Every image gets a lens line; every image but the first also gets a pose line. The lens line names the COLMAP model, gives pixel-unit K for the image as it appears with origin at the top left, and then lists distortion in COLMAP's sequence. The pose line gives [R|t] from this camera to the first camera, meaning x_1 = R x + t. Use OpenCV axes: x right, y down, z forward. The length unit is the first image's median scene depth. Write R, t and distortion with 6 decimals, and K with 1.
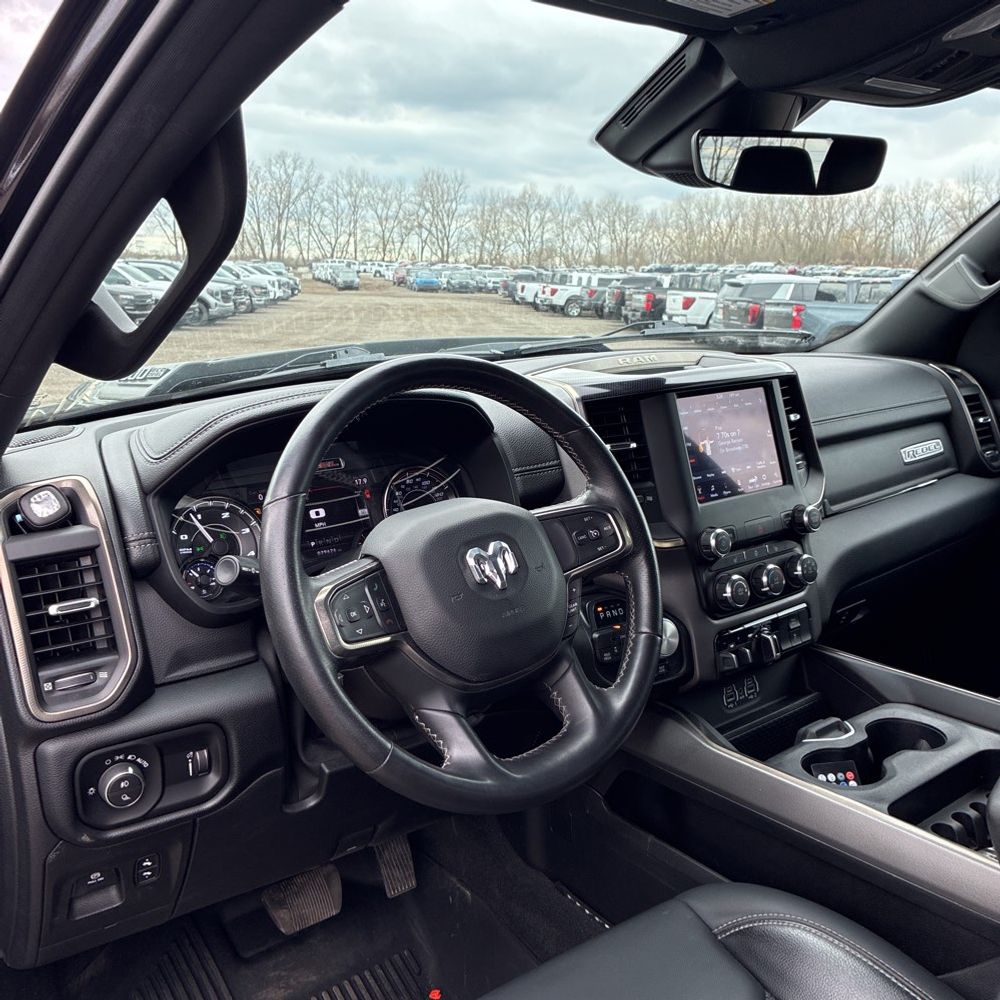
lens RADIAL K [[1027.0, 0, 498.8], [0, 1027.0, 500.5], [0, 0, 1]] dist [0.021865, 0.000000]
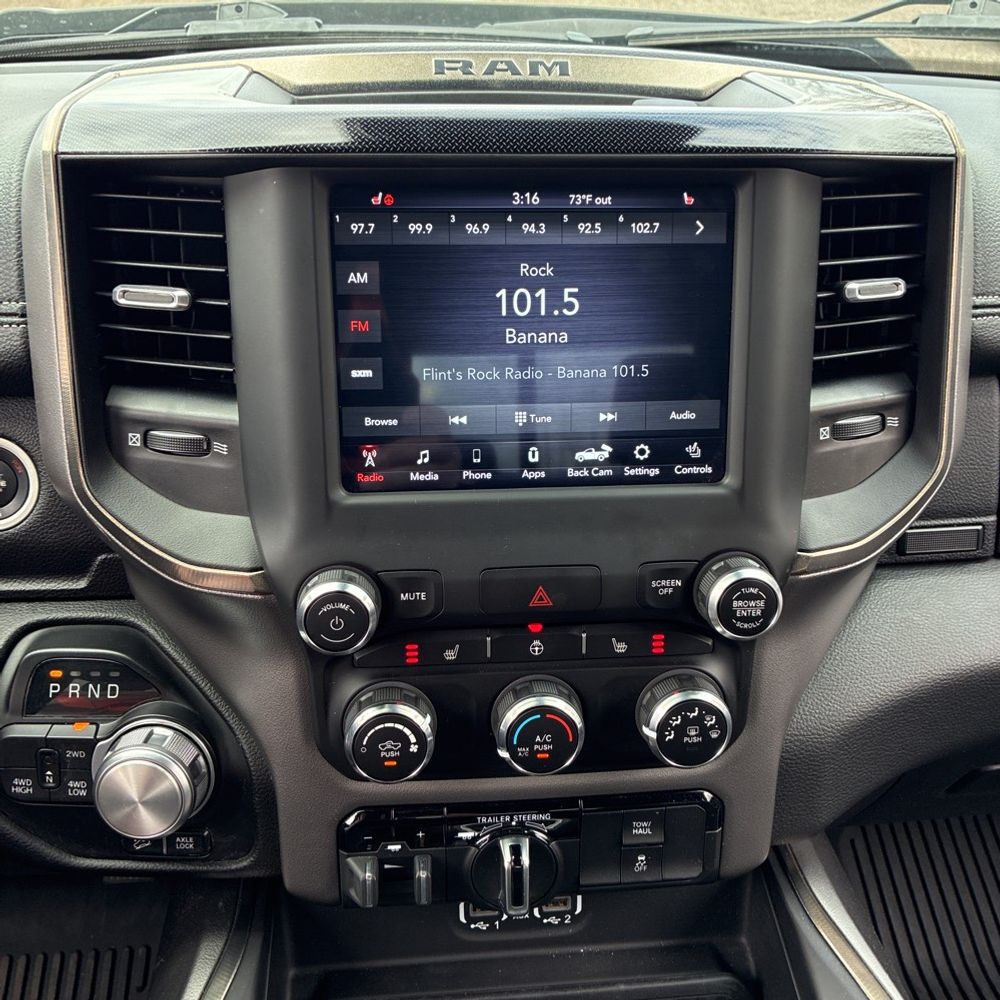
lens RADIAL K [[1027.0, 0, 501.3], [0, 1027.0, 495.3], [0, 0, 1]] dist [0.021865, 0.000000]
pose [[0.838133, 0.286358, -0.464254, 0.369160], [-0.150294, 0.939405, 0.308107, -0.105886], [0.524352, -0.188460, 0.830384, 0.646168]]
